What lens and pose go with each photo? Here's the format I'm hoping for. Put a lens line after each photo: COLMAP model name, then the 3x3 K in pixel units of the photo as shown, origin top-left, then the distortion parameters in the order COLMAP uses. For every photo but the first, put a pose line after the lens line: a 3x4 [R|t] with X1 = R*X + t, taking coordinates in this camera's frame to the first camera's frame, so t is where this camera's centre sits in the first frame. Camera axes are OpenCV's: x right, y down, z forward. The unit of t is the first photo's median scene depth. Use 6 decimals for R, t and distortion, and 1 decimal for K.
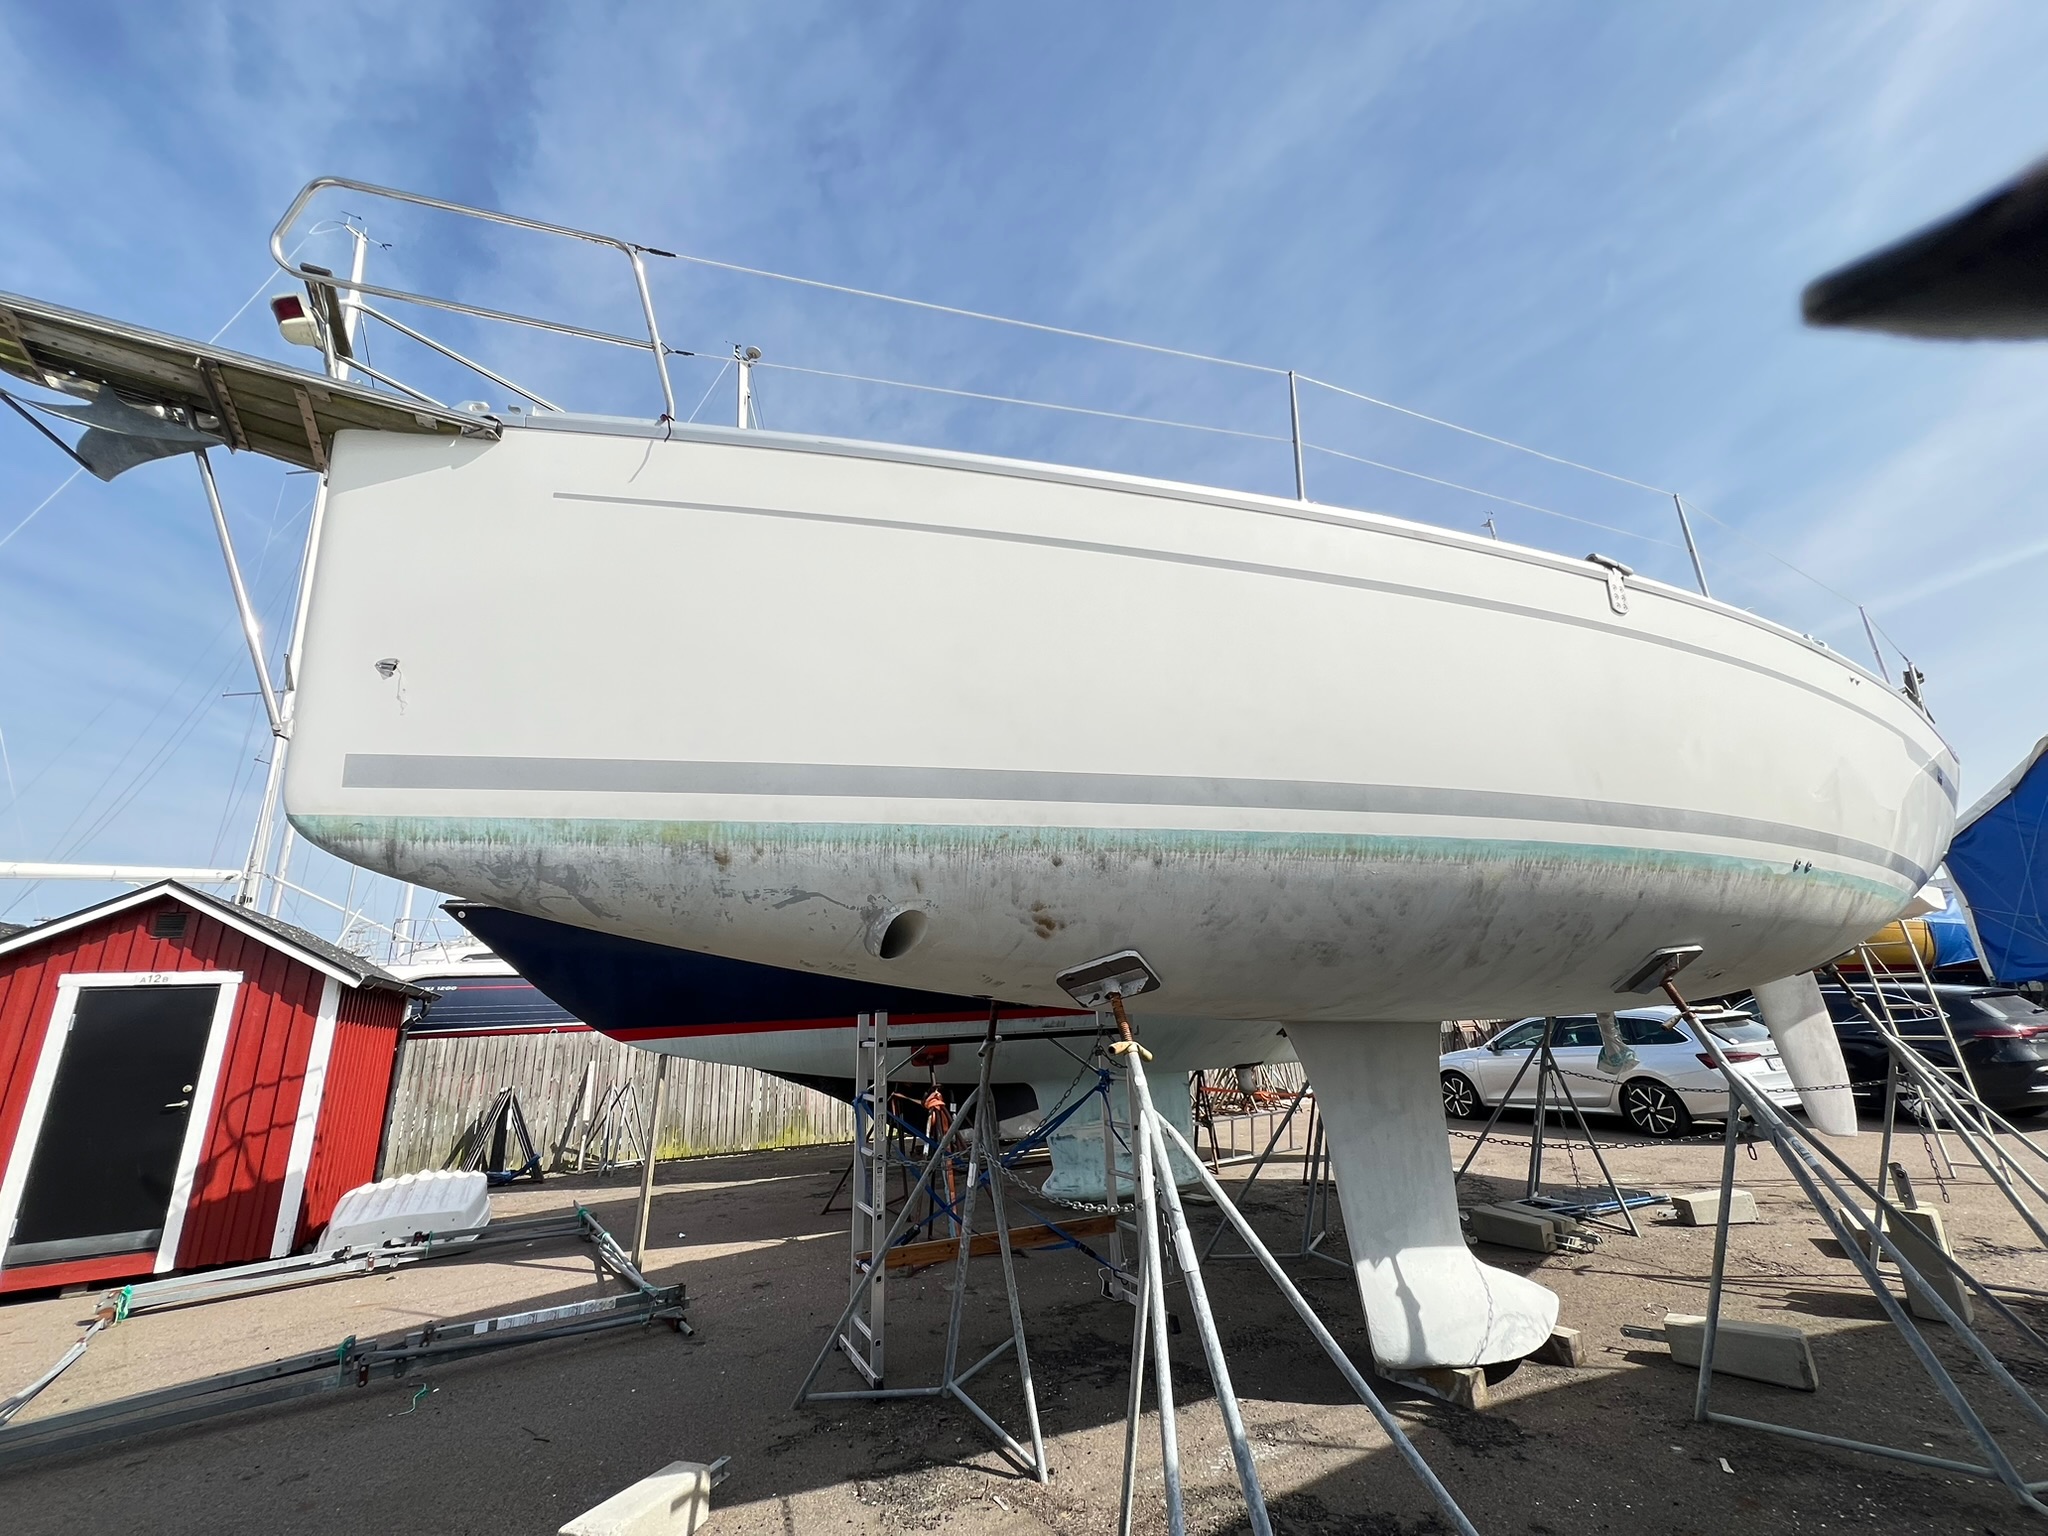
lens RADIAL K [[820.8, 0, 1022.1], [0, 820.8, 760.0], [0, 0, 1]] dist [-0.003926, 0.000508]
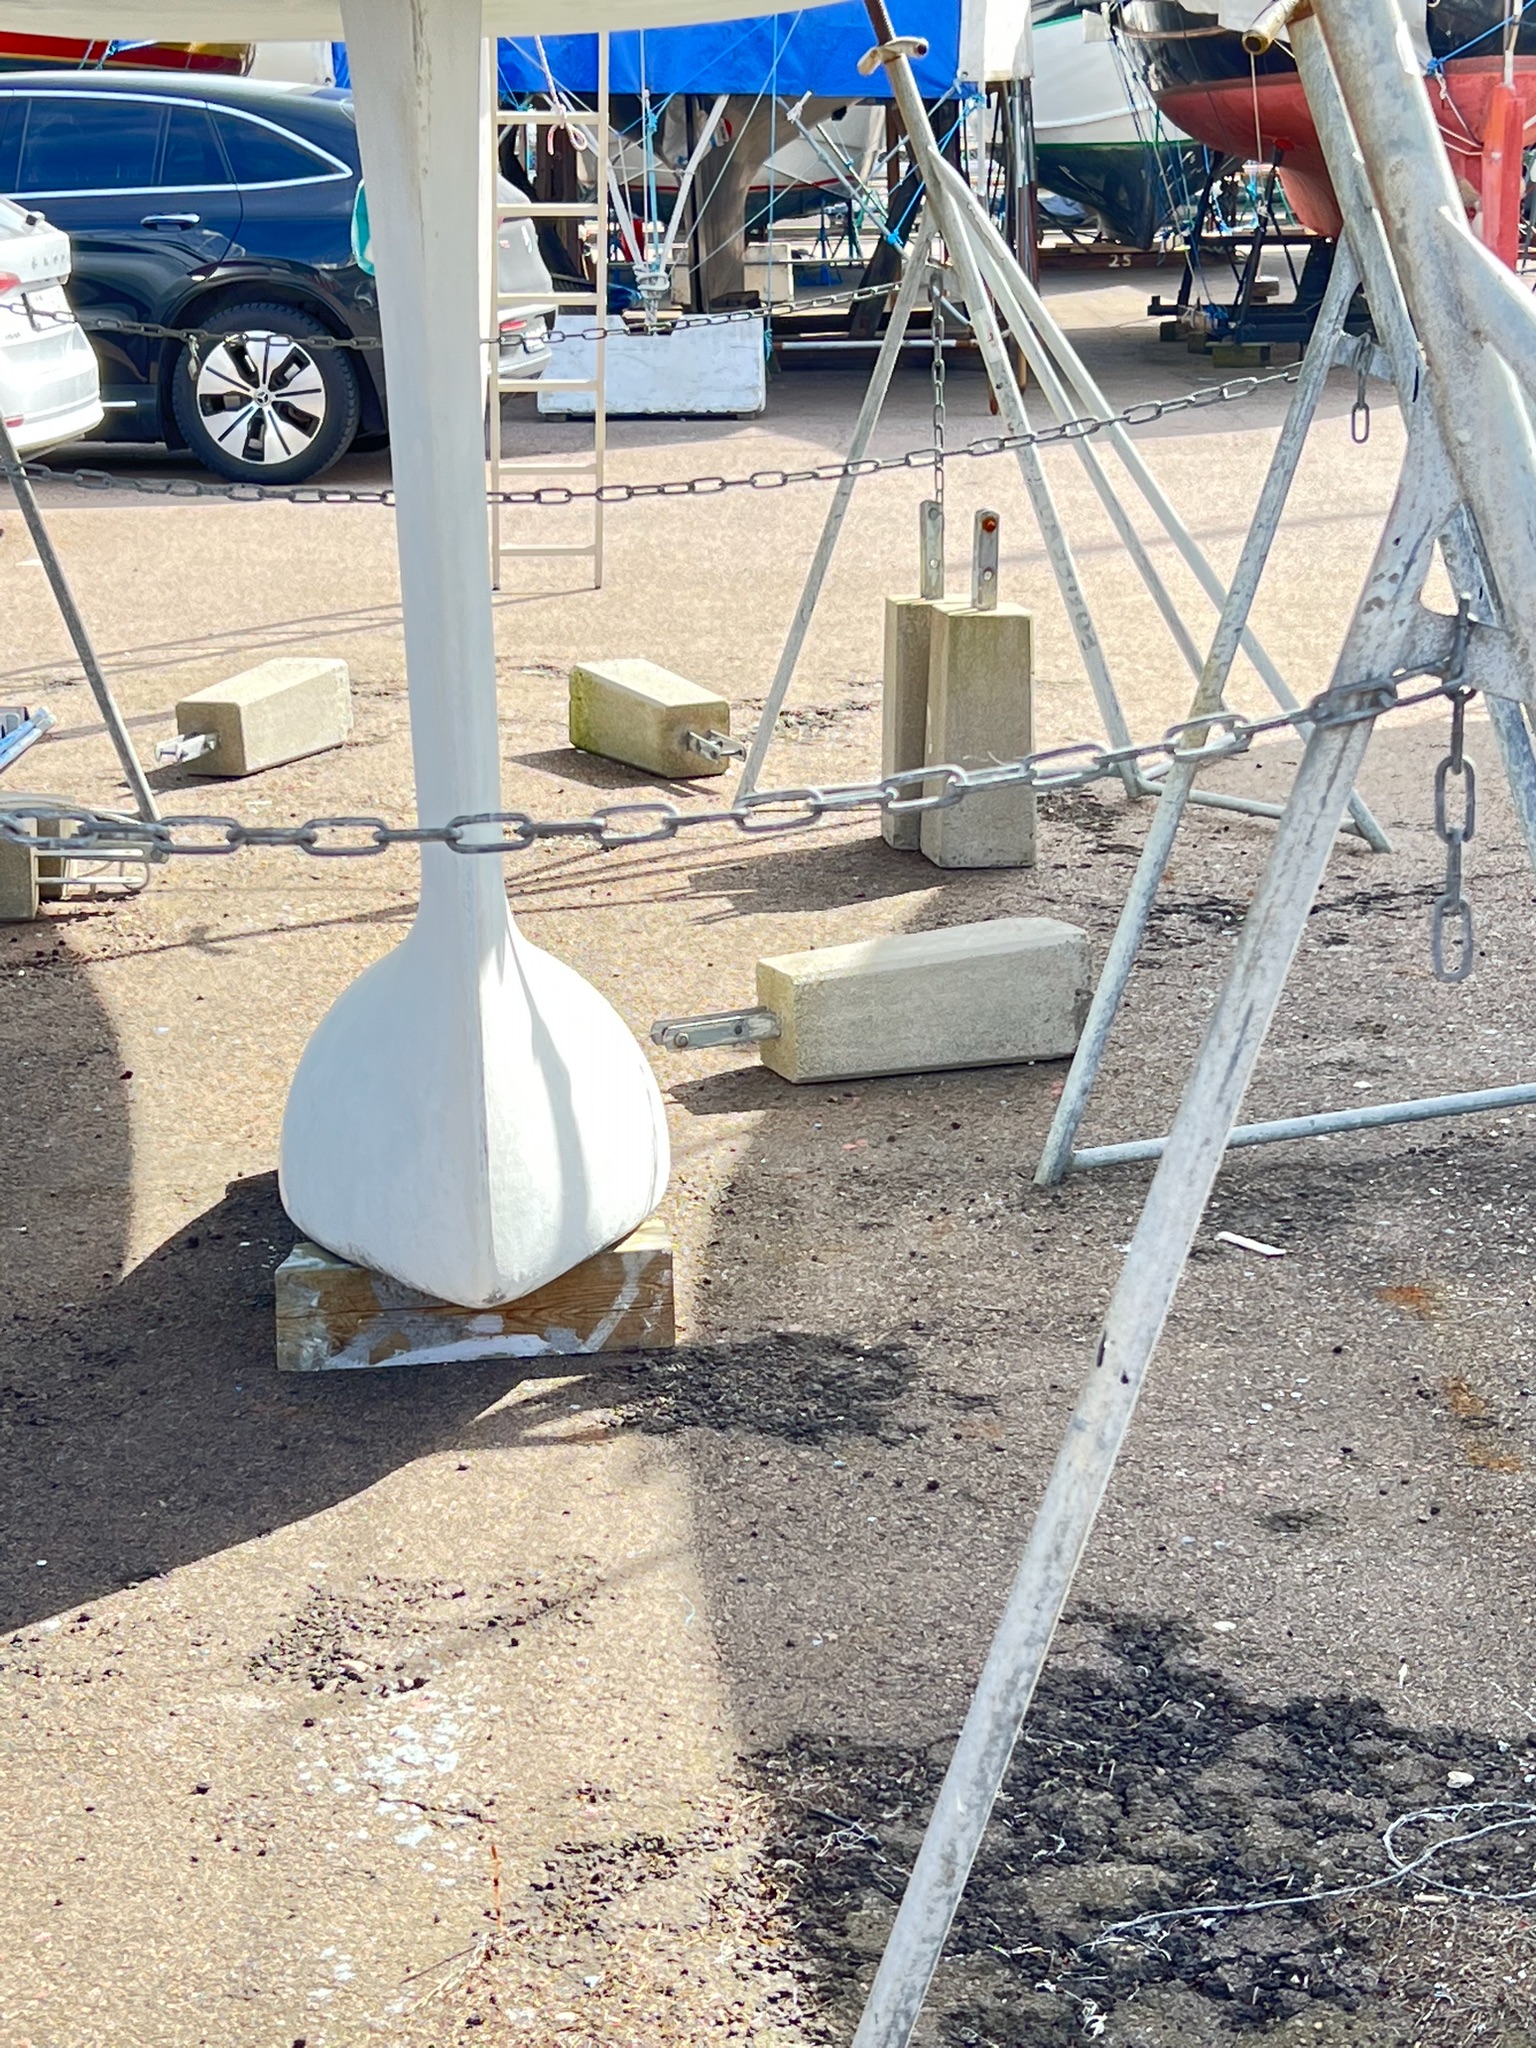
lens RADIAL K [[3444.2, 0, 771.5], [0, 3444.2, 1023.8], [0, 0, 1]] dist [0.046579, 0.000000]
pose [[0.420912, -0.194409, 0.886024, -0.391261], [-0.275917, 0.903042, 0.329219, 0.235438], [-0.864120, -0.383041, 0.326461, 0.509345]]
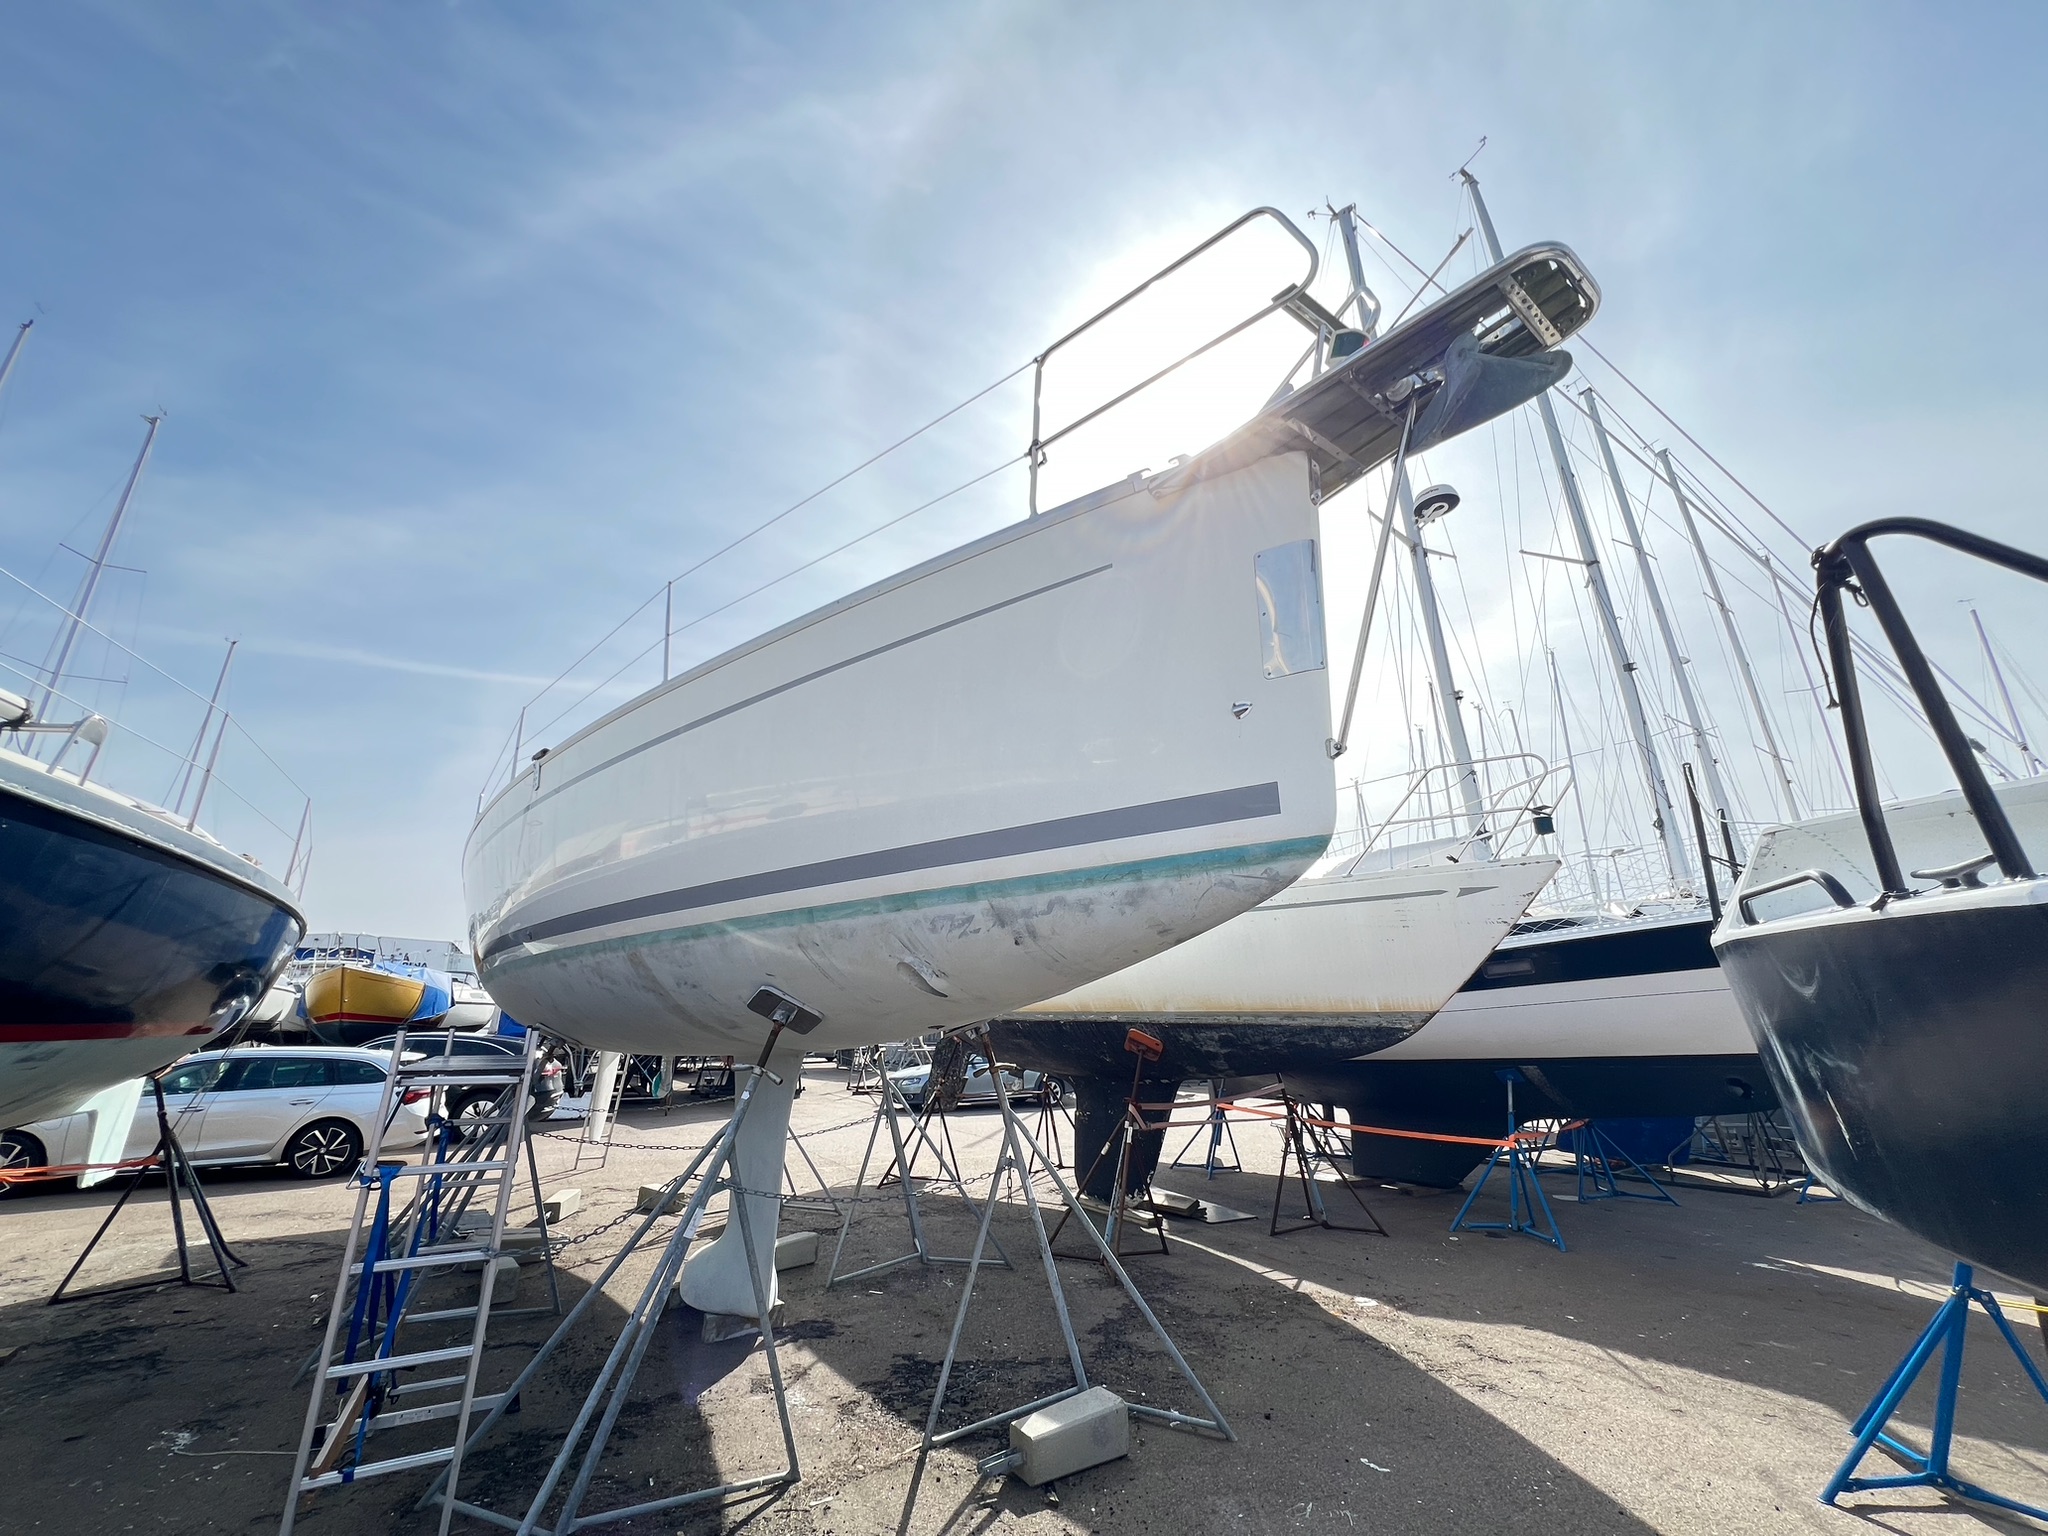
lens RADIAL K [[822.7, 0, 1025.8], [0, 822.7, 771.3], [0, 0, 1]] dist [-0.000994, 0.000073]
pose [[-0.105241, 0.333779, 0.936758, -0.996880], [-0.302256, 0.886687, -0.349895, 0.238763], [-0.947399, -0.319965, 0.007571, 0.732178]]
